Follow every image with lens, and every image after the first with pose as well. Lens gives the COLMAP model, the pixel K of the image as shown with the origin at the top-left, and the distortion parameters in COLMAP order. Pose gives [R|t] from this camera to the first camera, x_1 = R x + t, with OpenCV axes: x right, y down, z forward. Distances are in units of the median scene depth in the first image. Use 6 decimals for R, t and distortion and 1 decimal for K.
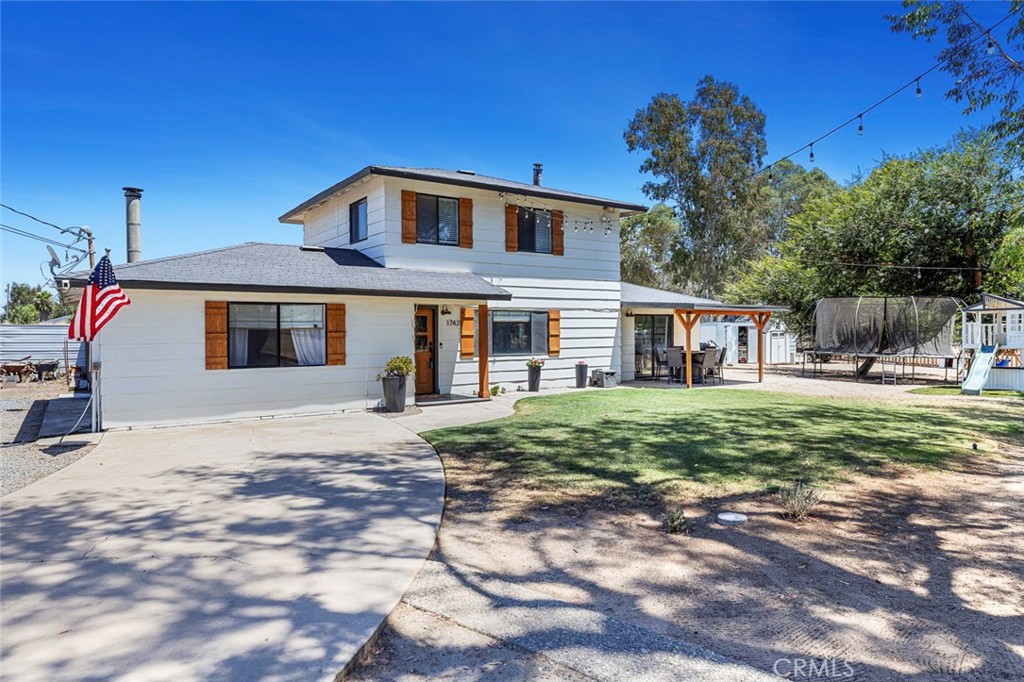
lens RADIAL K [[657.1, 0, 512.0], [0, 657.1, 341.0], [0, 0, 1]] dist [-0.001759, -0.000877]
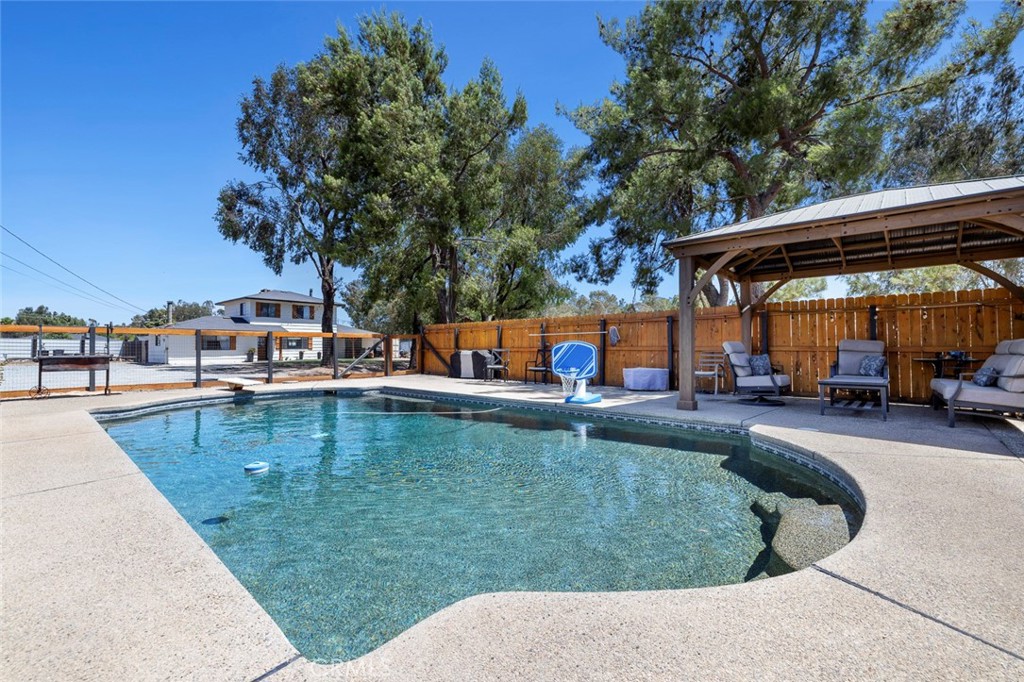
lens RADIAL K [[417.0, 0, 512.0], [0, 417.0, 341.0], [0, 0, 1]] dist [0.000108, 0.000001]
pose [[0.958897, 0.013671, 0.283426, 0.500790], [-0.007931, 0.999740, -0.021390, 0.017293], [-0.283645, 0.018263, 0.958755, -1.485246]]
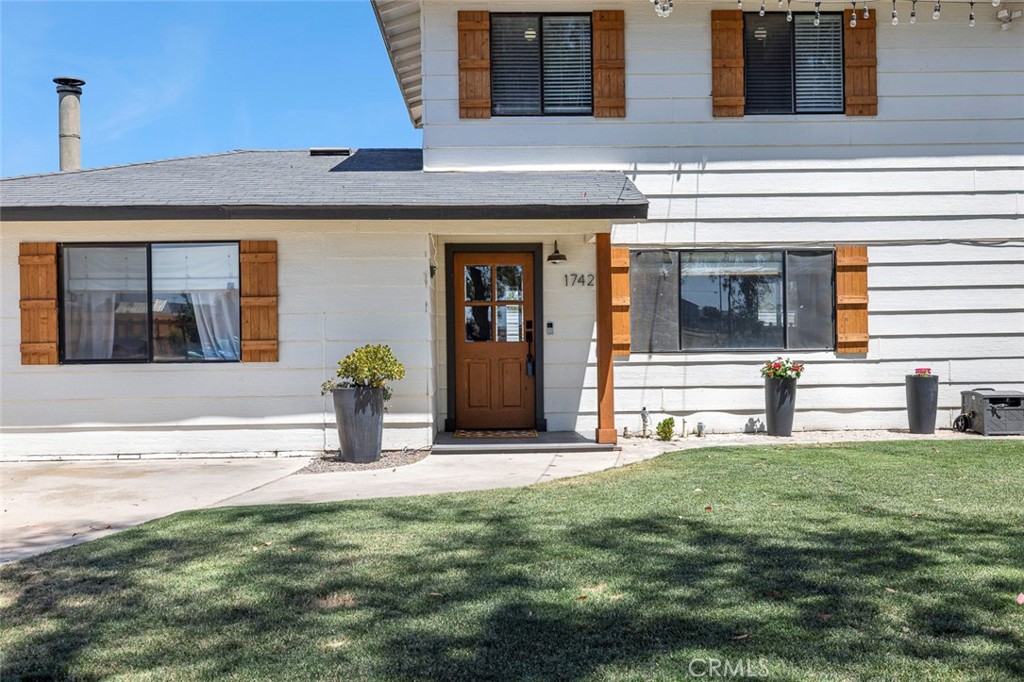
lens RADIAL K [[1009.1, 0, 512.0], [0, 1009.1, 341.0], [0, 0, 1]] dist [0.010465, 0.008579]
pose [[0.831693, -0.003973, -0.555221, 0.271905], [-0.001749, 0.999951, -0.009774, 0.023140], [0.555233, 0.009100, 0.831645, 0.379606]]
